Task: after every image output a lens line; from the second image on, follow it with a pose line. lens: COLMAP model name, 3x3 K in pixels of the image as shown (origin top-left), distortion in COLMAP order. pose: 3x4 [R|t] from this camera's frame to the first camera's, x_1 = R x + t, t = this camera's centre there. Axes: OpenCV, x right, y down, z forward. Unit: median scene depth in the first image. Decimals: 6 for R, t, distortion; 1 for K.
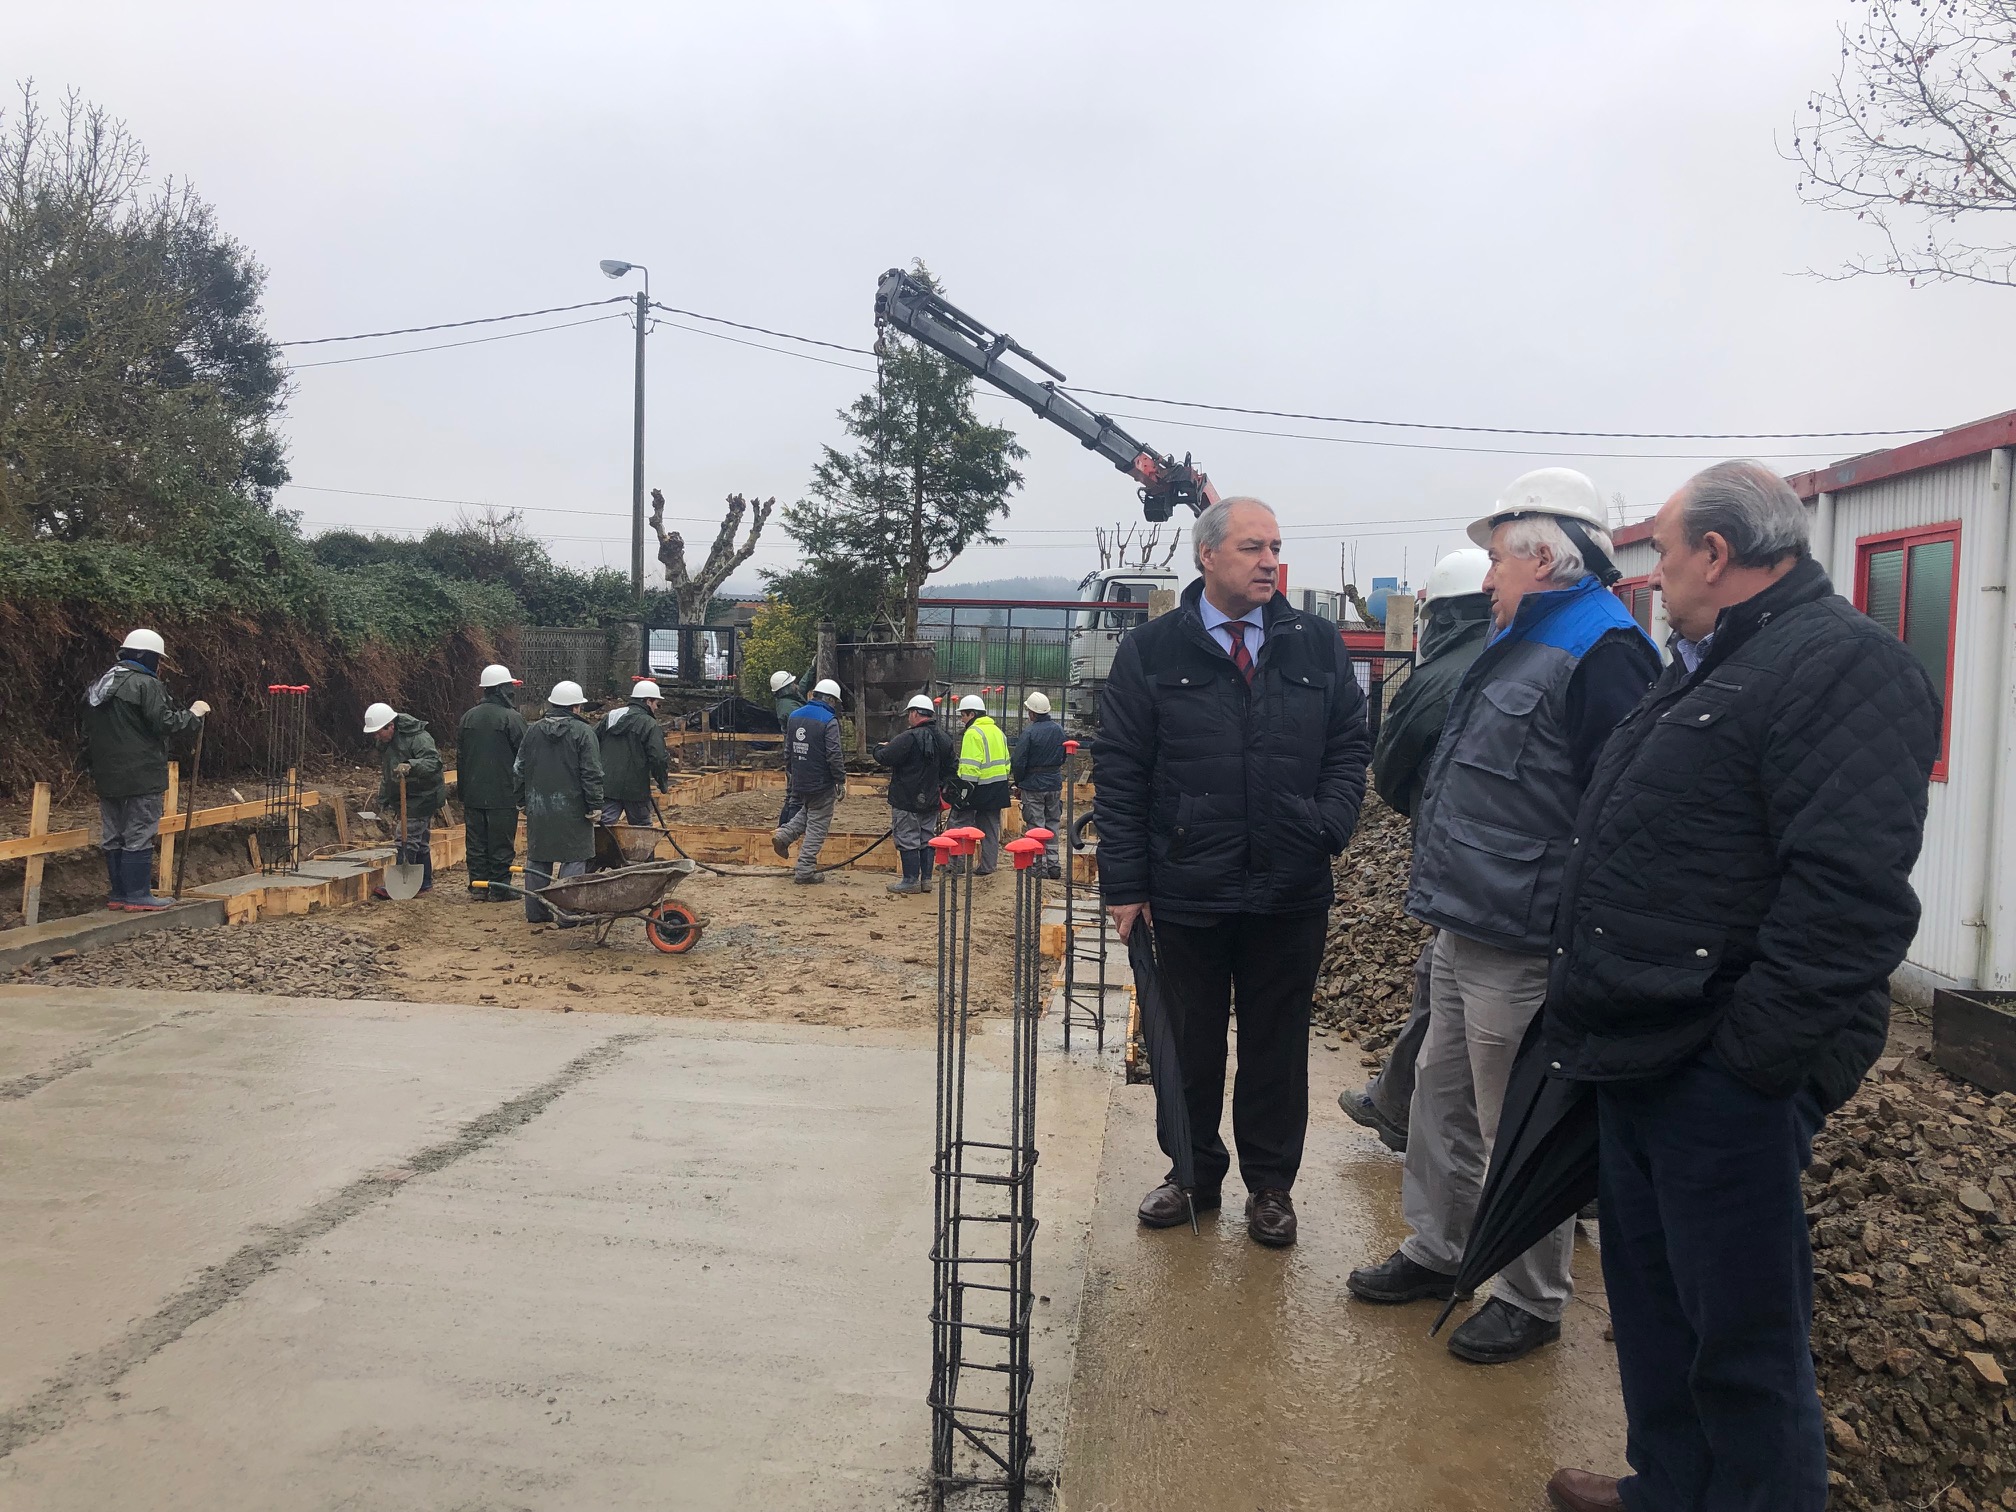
lens RADIAL K [[1631.8, 0, 1008.0], [0, 1631.8, 756.0], [0, 0, 1]] dist [0.001959, -0.034695]
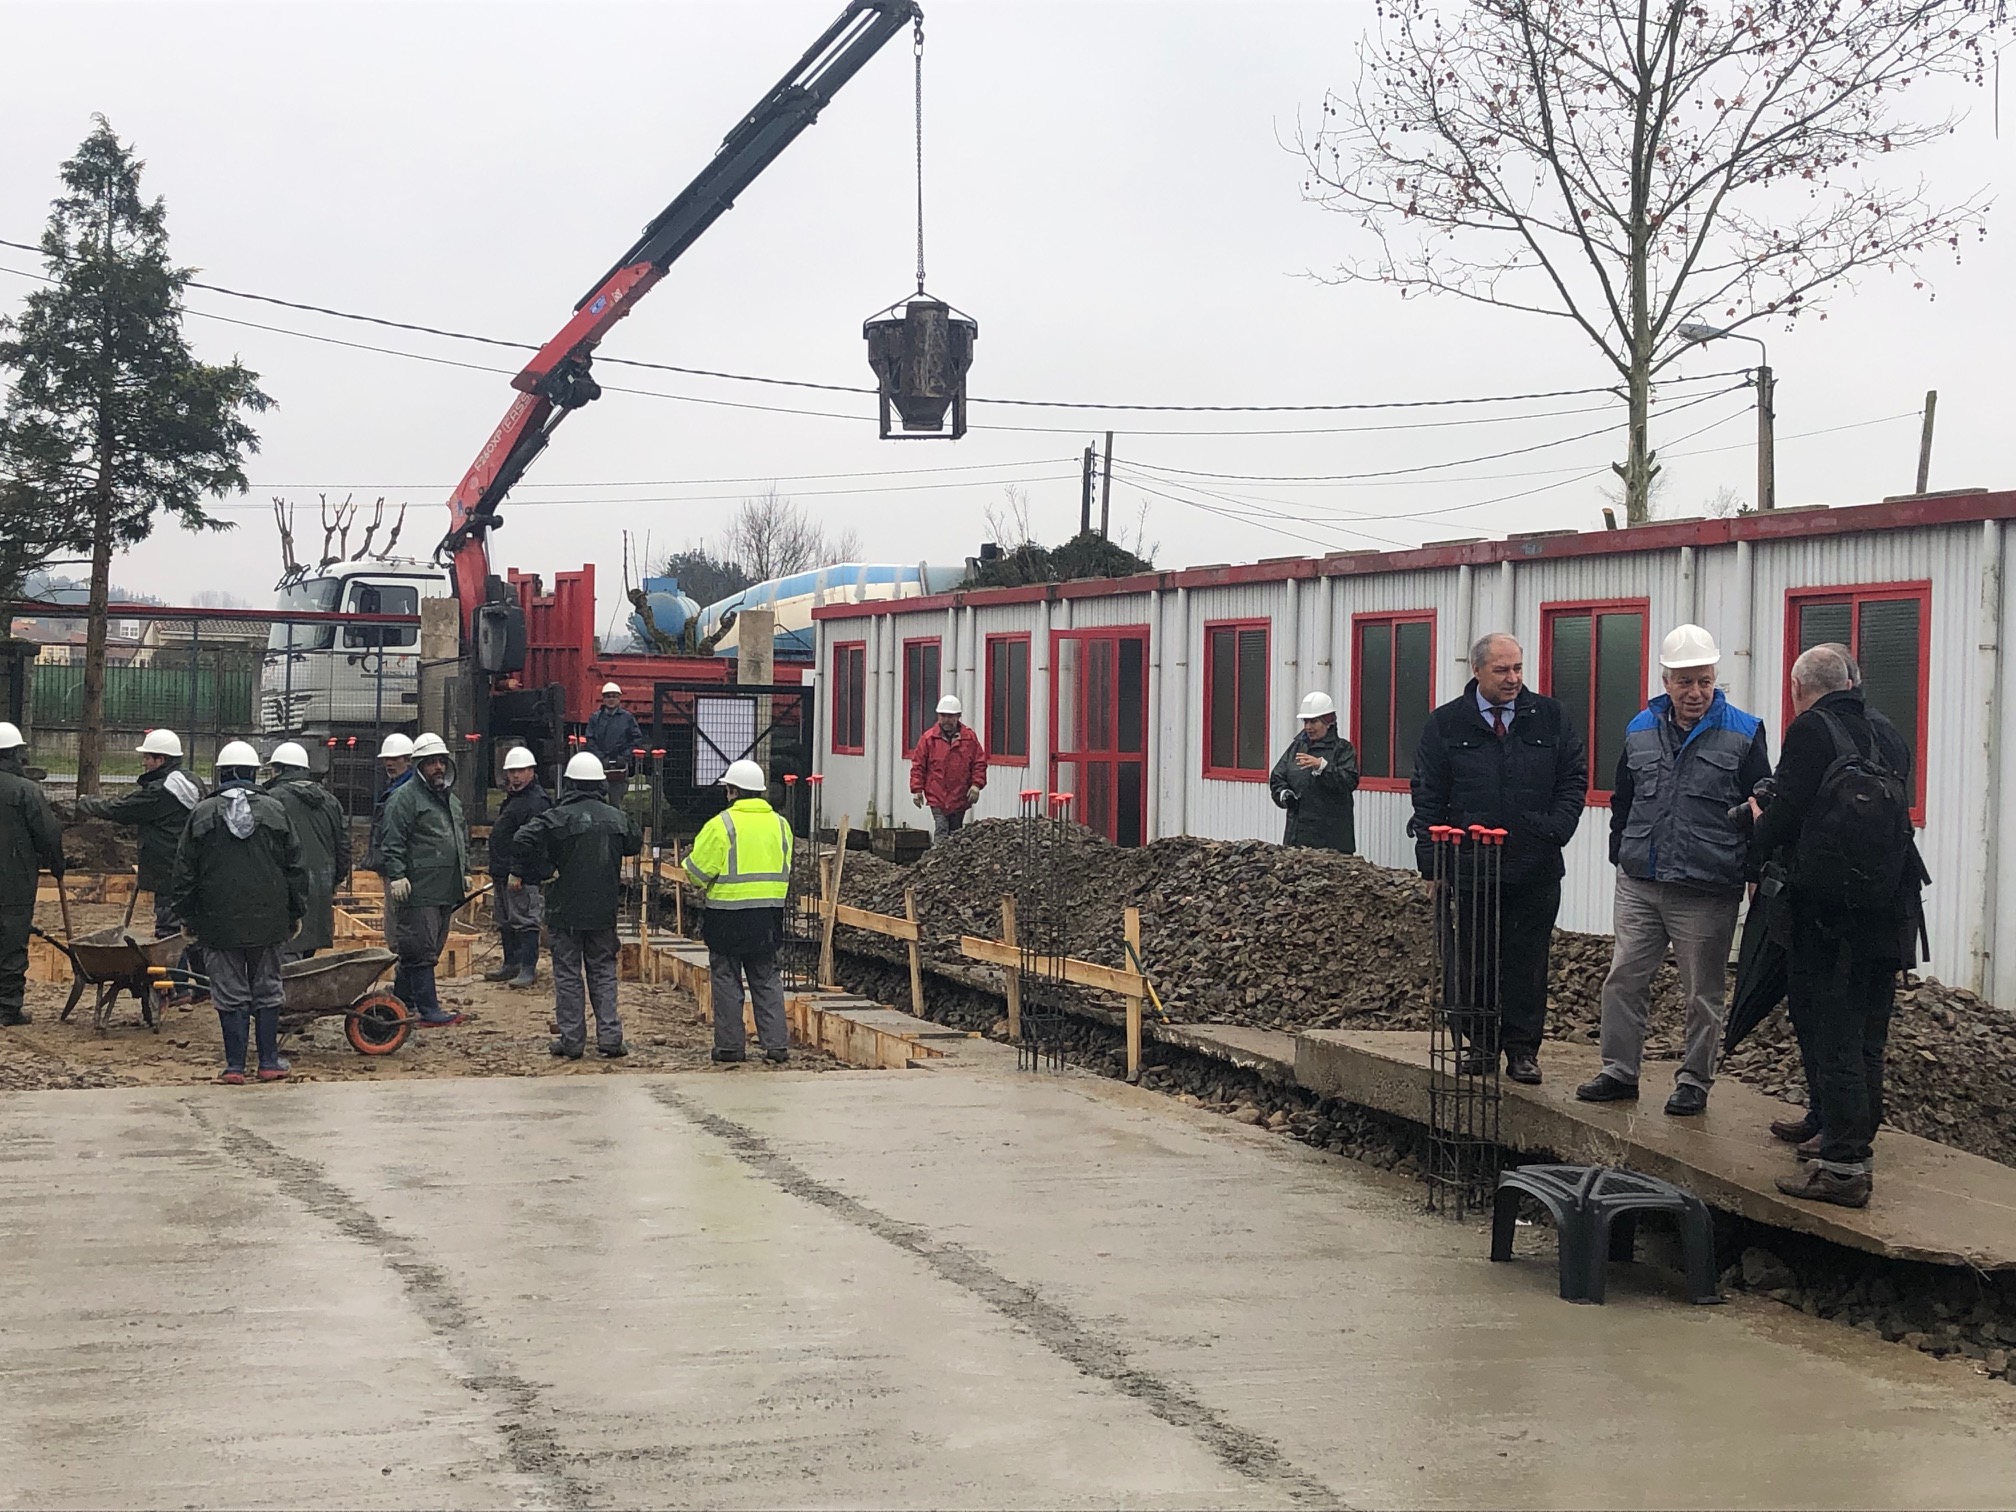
lens RADIAL K [[2846.5, 0, 1008.0], [0, 2846.5, 756.0], [0, 0, 1]] dist [0.122782, -0.942417]
pose [[0.881803, -0.017987, 0.471274, -0.456003], [0.031303, 0.999301, -0.020431, 0.003004], [-0.470578, 0.032768, 0.881750, -0.361606]]
